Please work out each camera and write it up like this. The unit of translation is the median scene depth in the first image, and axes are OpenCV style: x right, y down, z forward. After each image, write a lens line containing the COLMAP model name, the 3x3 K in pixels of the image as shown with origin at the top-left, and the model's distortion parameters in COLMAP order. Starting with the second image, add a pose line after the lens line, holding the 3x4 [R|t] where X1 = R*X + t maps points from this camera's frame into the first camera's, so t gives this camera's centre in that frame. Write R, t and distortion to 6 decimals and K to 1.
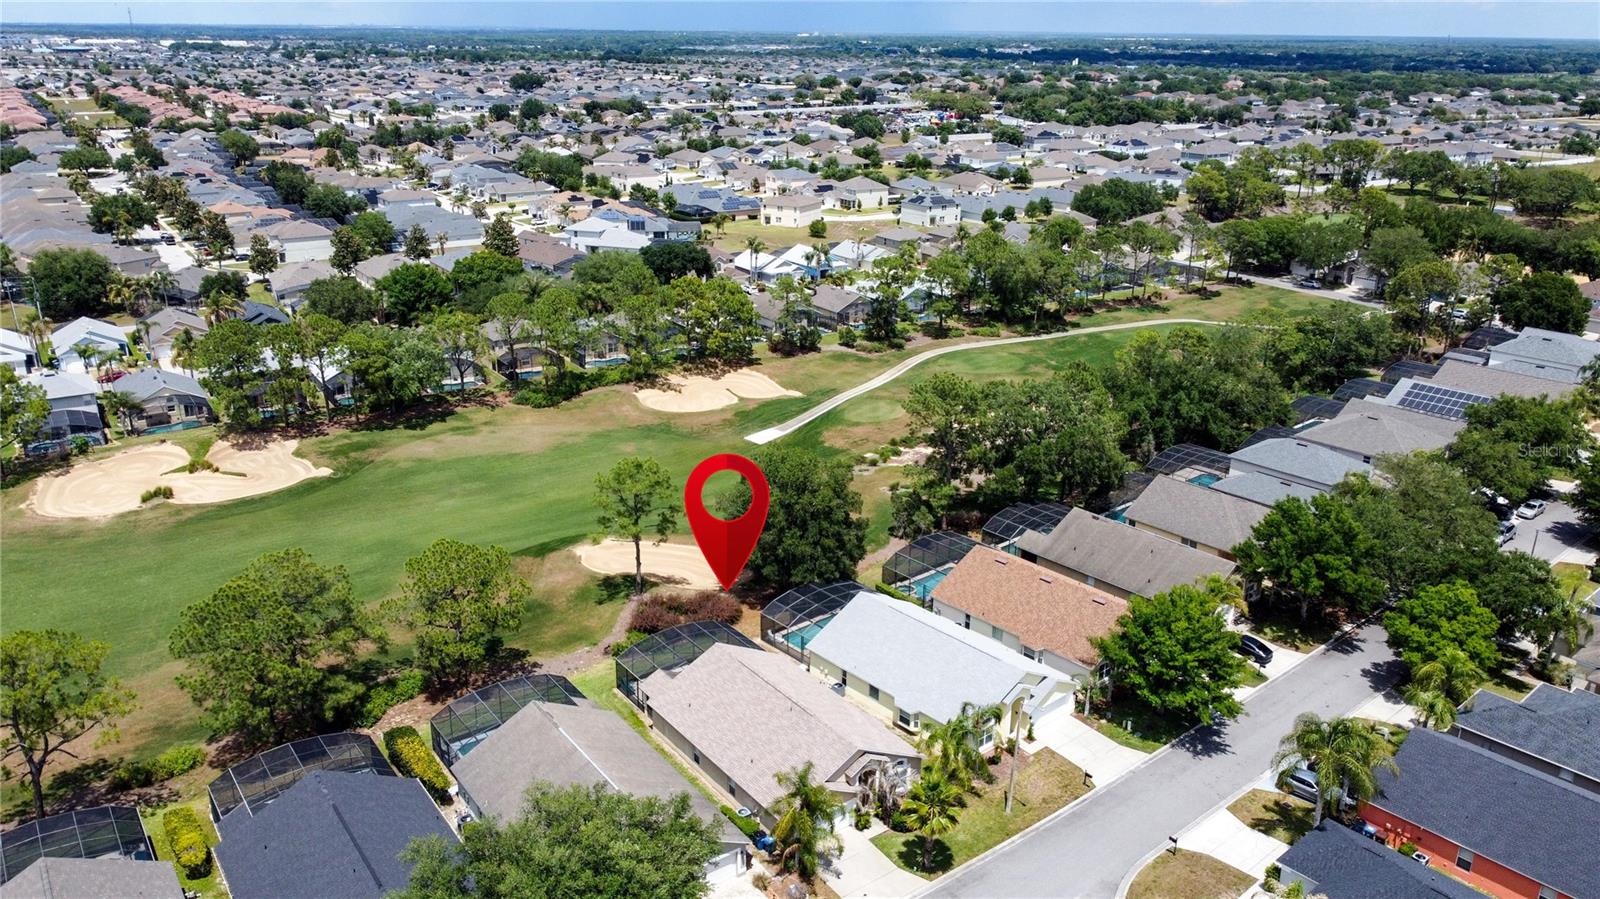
lens RADIAL K [[1209.2, 0, 797.0], [0, 1209.2, 450.8], [0, 0, 1]] dist [0.008461, -0.016950]
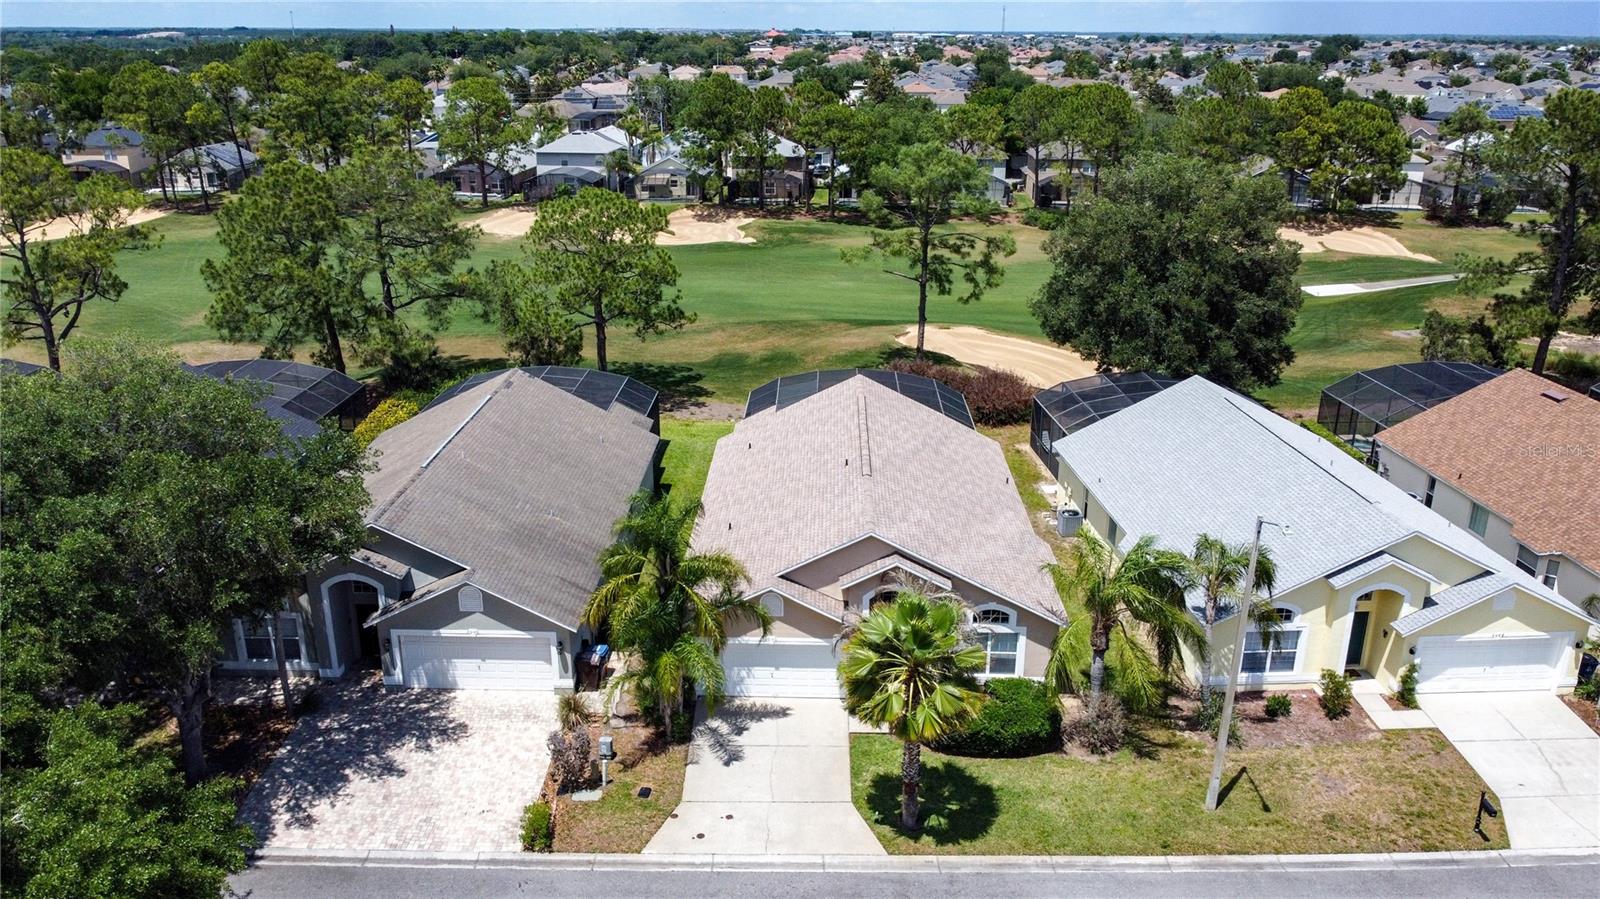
lens RADIAL K [[1209.2, 0, 799.7], [0, 1209.2, 447.6], [0, 0, 1]] dist [0.008461, -0.016950]
pose [[0.796487, 0.191648, -0.573480, 0.202879], [-0.197193, 0.978917, 0.053263, 0.139459], [0.571597, 0.070664, 0.817486, 0.434602]]
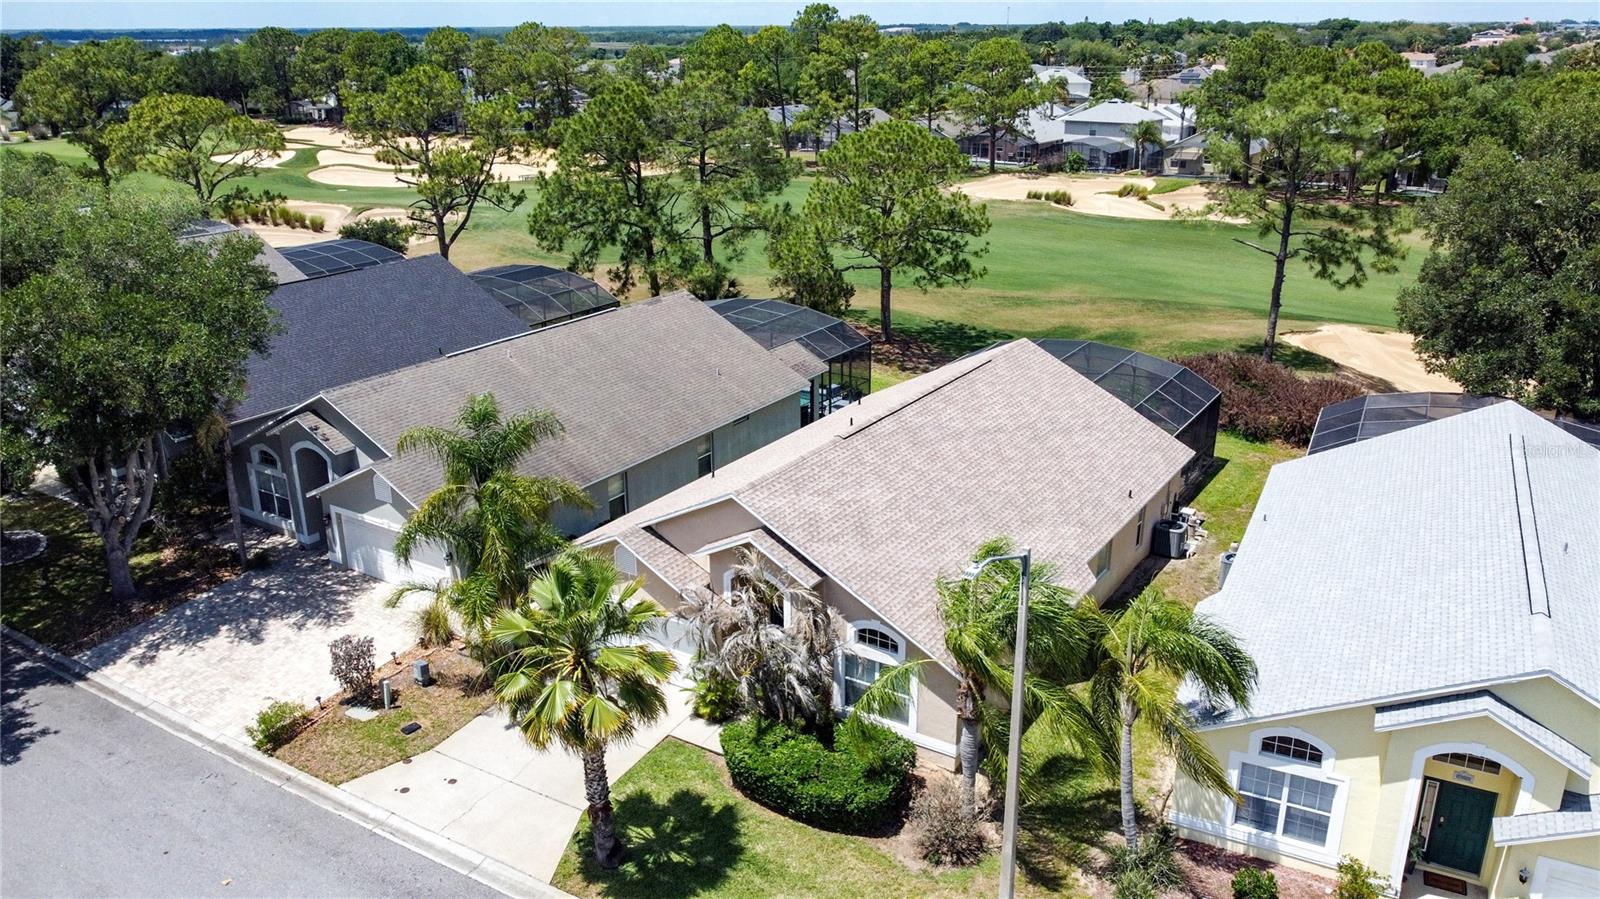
lens RADIAL K [[1209.2, 0, 800.3], [0, 1209.2, 449.4], [0, 0, 1]] dist [0.008461, -0.016950]
pose [[0.367202, 0.296913, -0.881479, 0.263275], [-0.300245, 0.934789, 0.189795, 0.113875], [0.880350, 0.194967, 0.432403, 0.613685]]
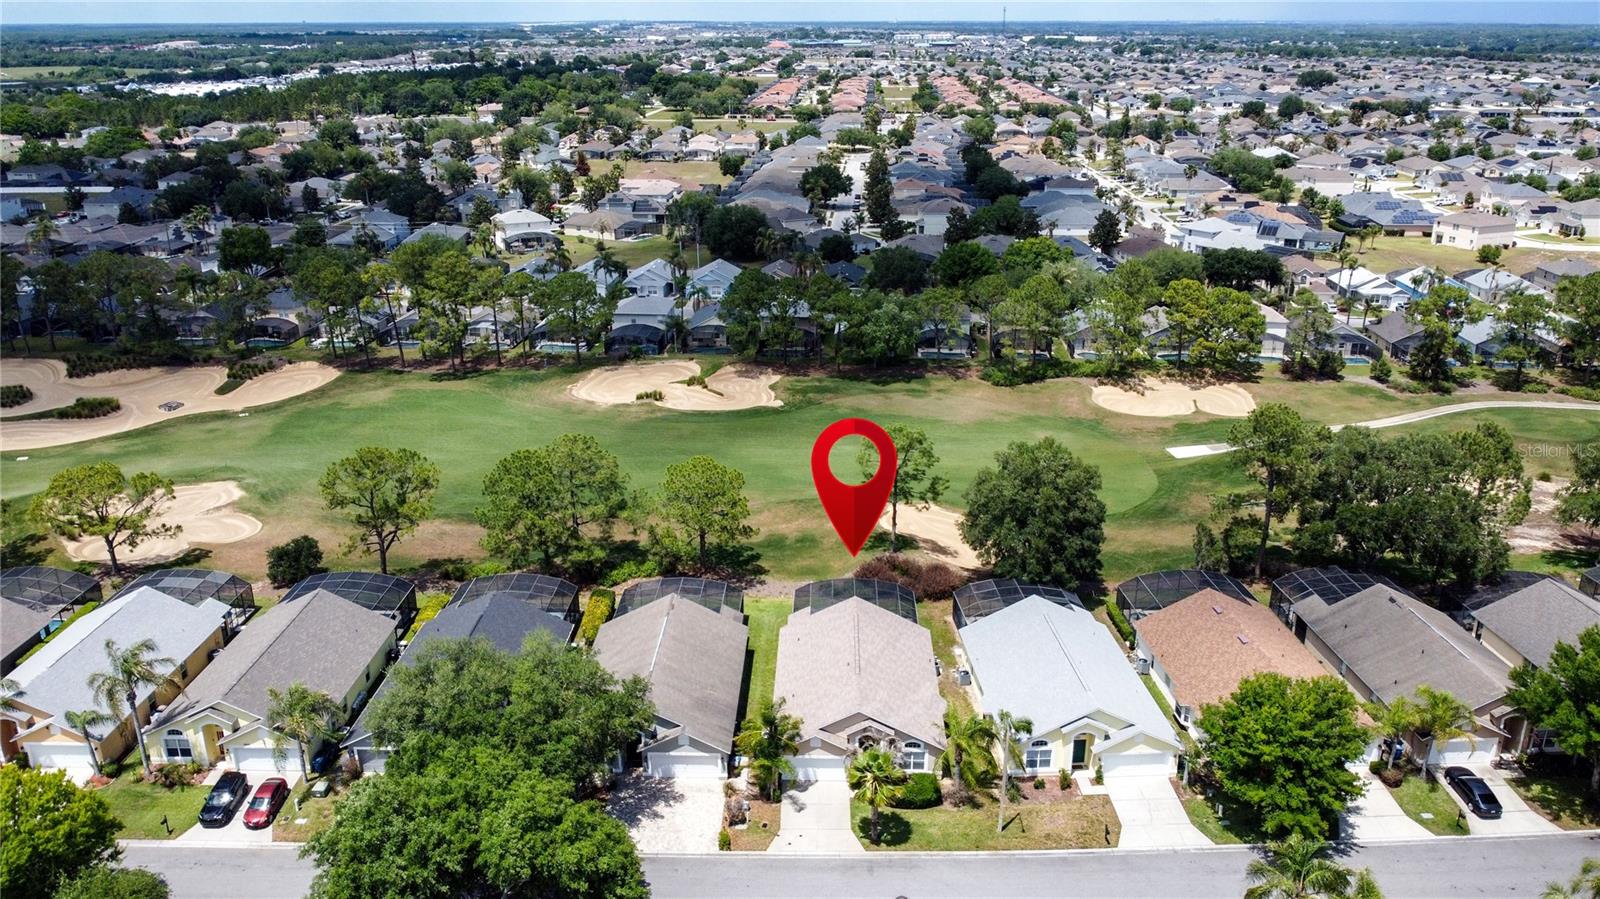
lens RADIAL K [[1209.2, 0, 798.2], [0, 1209.2, 447.1], [0, 0, 1]] dist [0.008461, -0.016950]
pose [[0.794662, 0.191484, -0.576061, 0.405675], [-0.191138, 0.979606, 0.061954, -0.023473], [0.576176, 0.060875, 0.815056, 0.071934]]
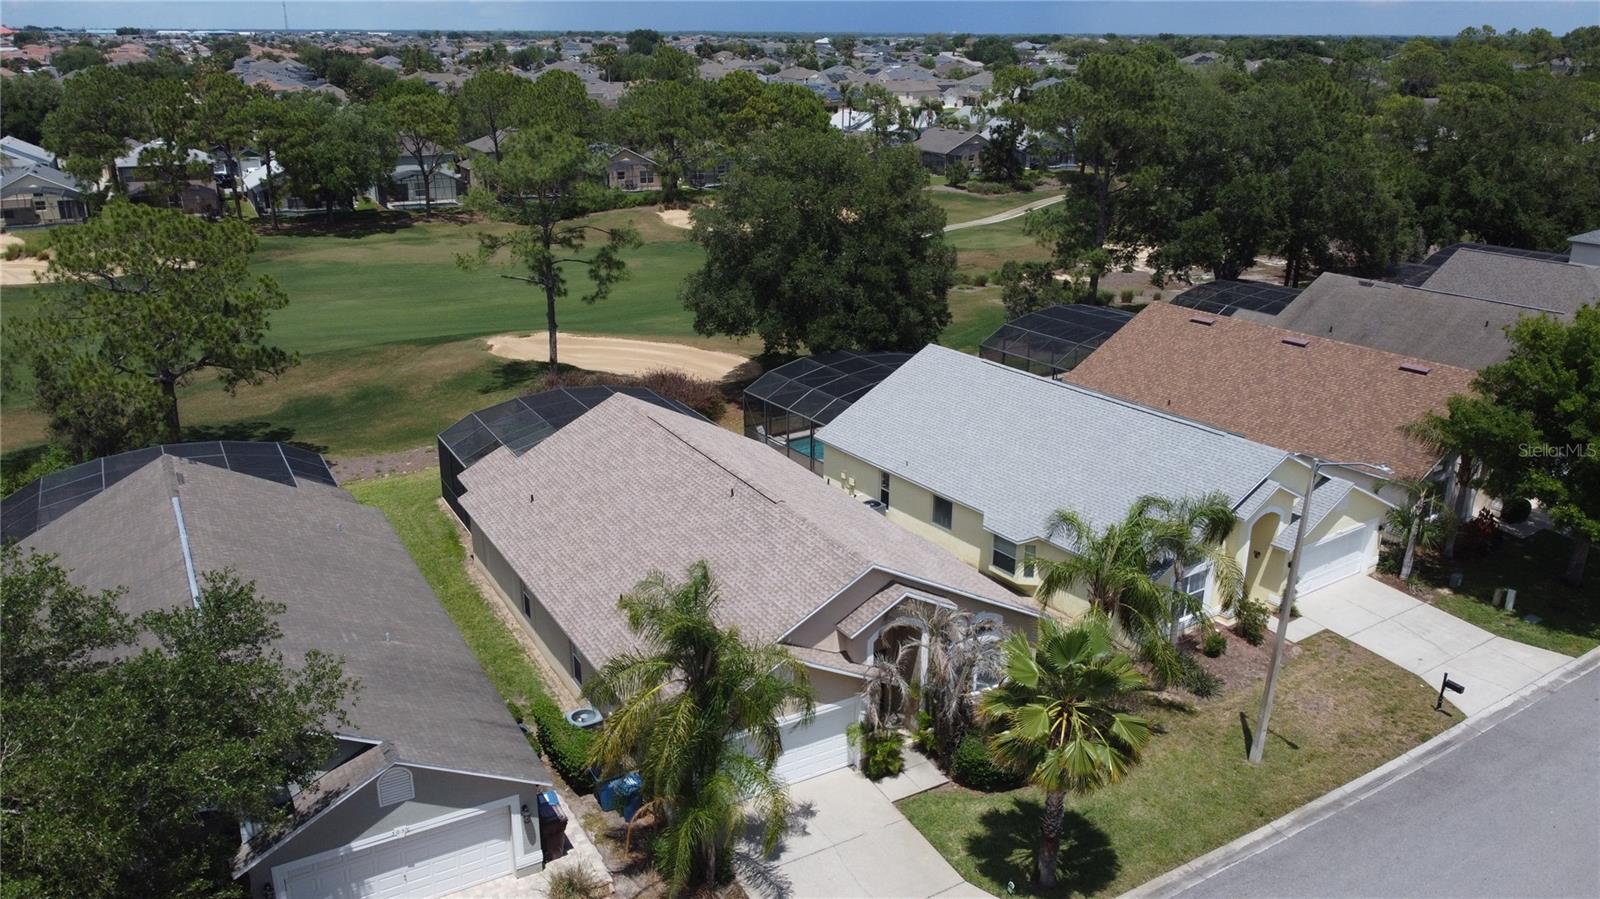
lens RADIAL K [[1209.2, 0, 797.7], [0, 1209.2, 447.3], [0, 0, 1]] dist [0.008461, -0.016950]
pose [[0.994245, 0.029748, -0.102914, 0.046580], [-0.030412, 0.999525, -0.004893, 0.150534], [0.102720, 0.007994, 0.994678, 0.437344]]
